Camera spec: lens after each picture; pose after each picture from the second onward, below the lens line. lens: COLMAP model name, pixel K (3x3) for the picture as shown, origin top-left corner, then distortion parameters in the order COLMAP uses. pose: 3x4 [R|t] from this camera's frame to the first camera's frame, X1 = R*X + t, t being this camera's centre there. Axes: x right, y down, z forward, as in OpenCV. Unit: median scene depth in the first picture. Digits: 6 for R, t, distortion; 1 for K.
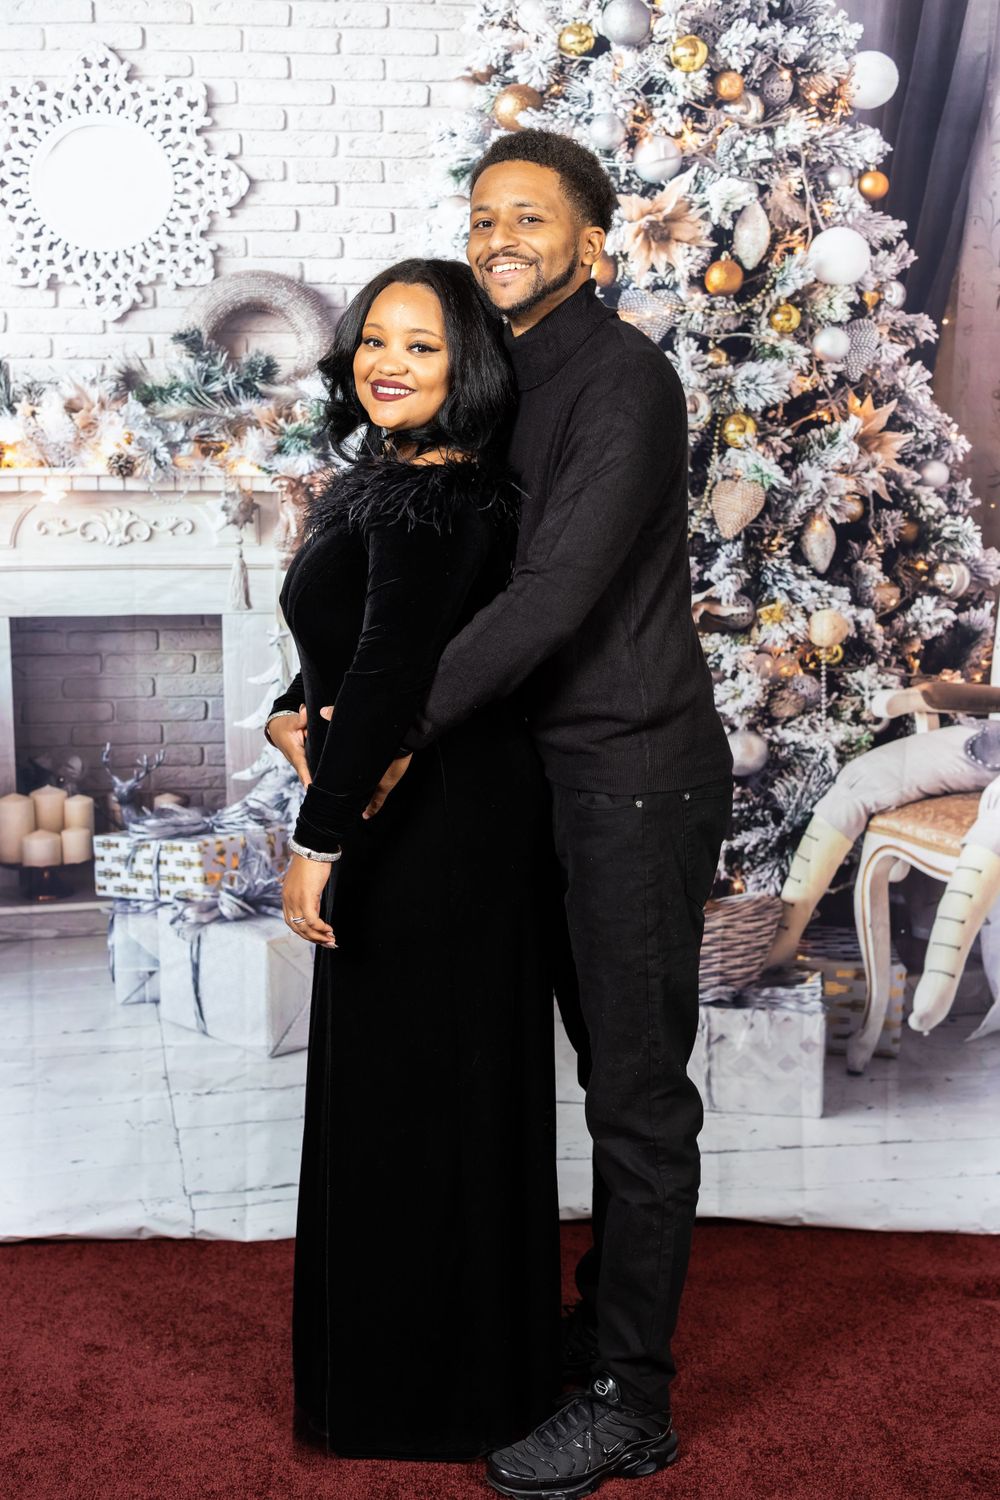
lens RADIAL K [[2124.0, 0, 498.2], [0, 2124.0, 788.0], [0, 0, 1]] dist [0.024521, -0.104044]
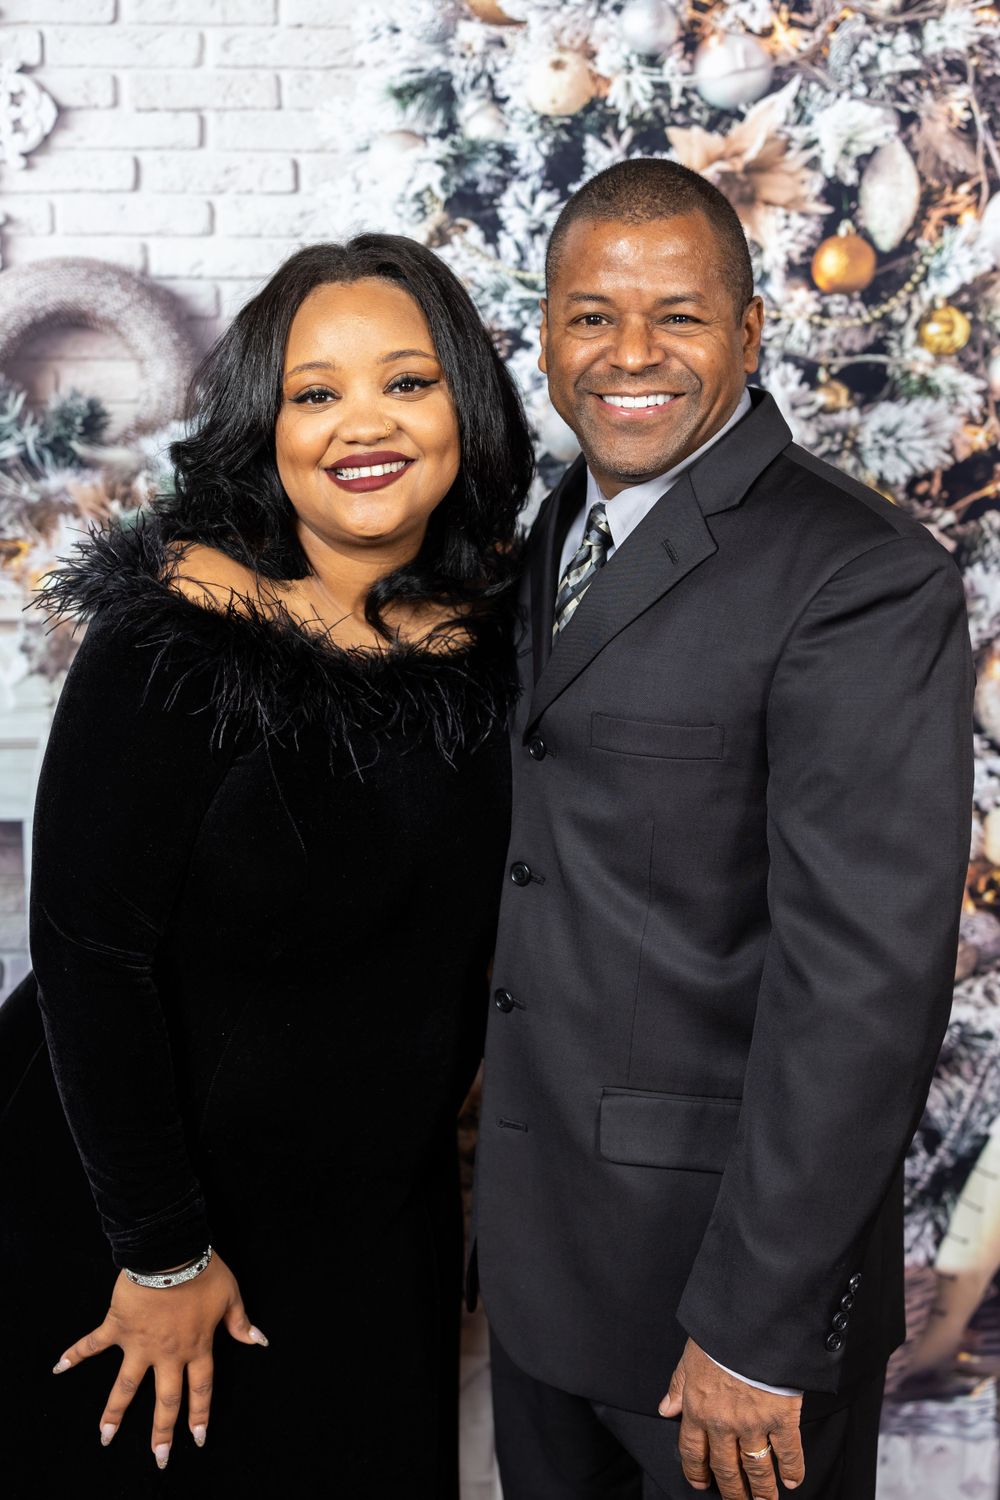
lens RADIAL K [[2078.7, 0, 476.7], [0, 2078.7, 792.5], [0, 0, 1]] dist [0.010202, -0.041334]
pose [[0.999970, -0.007070, -0.003052, 0.002209], [0.006974, 0.999514, -0.030373, -0.072122], [0.003265, 0.030351, 0.999534, 0.411346]]
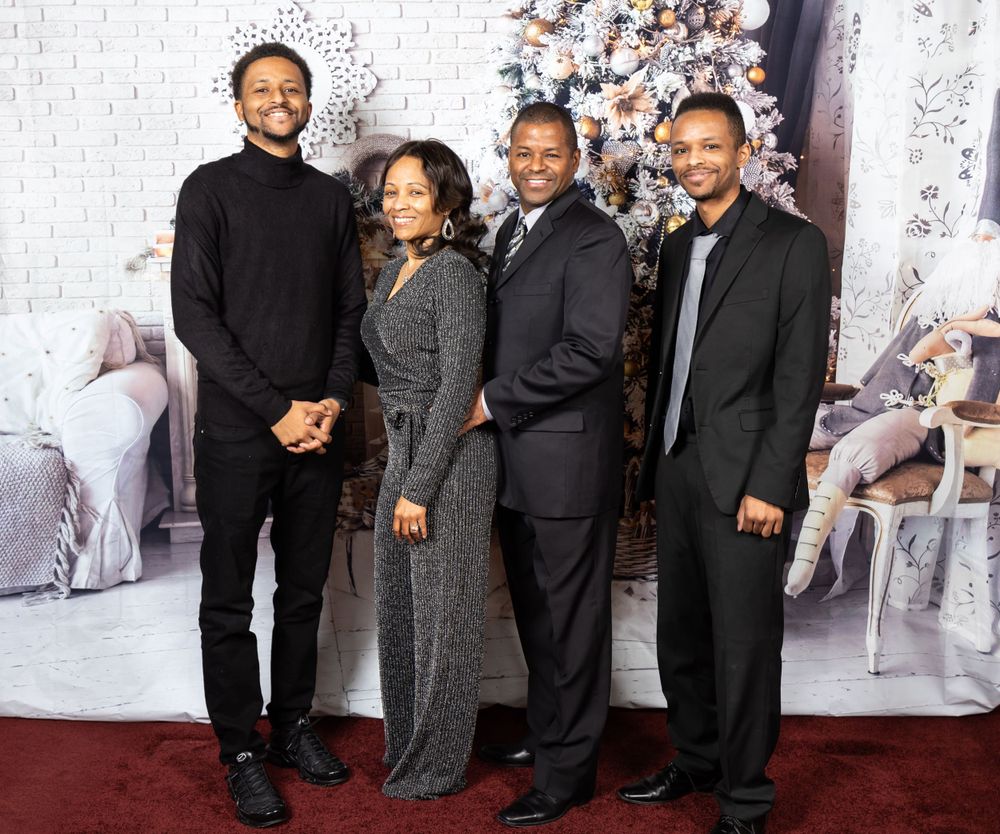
lens RADIAL K [[1098.8, 0, 500.0], [0, 1098.8, 417.0], [0, 0, 1]] dist [-0.015423, 0.016944]
pose [[0.999293, -0.009977, -0.036243, 0.006667], [0.010297, 0.999909, 0.008665, -0.029115], [0.036153, -0.009032, 0.999305, 0.146198]]
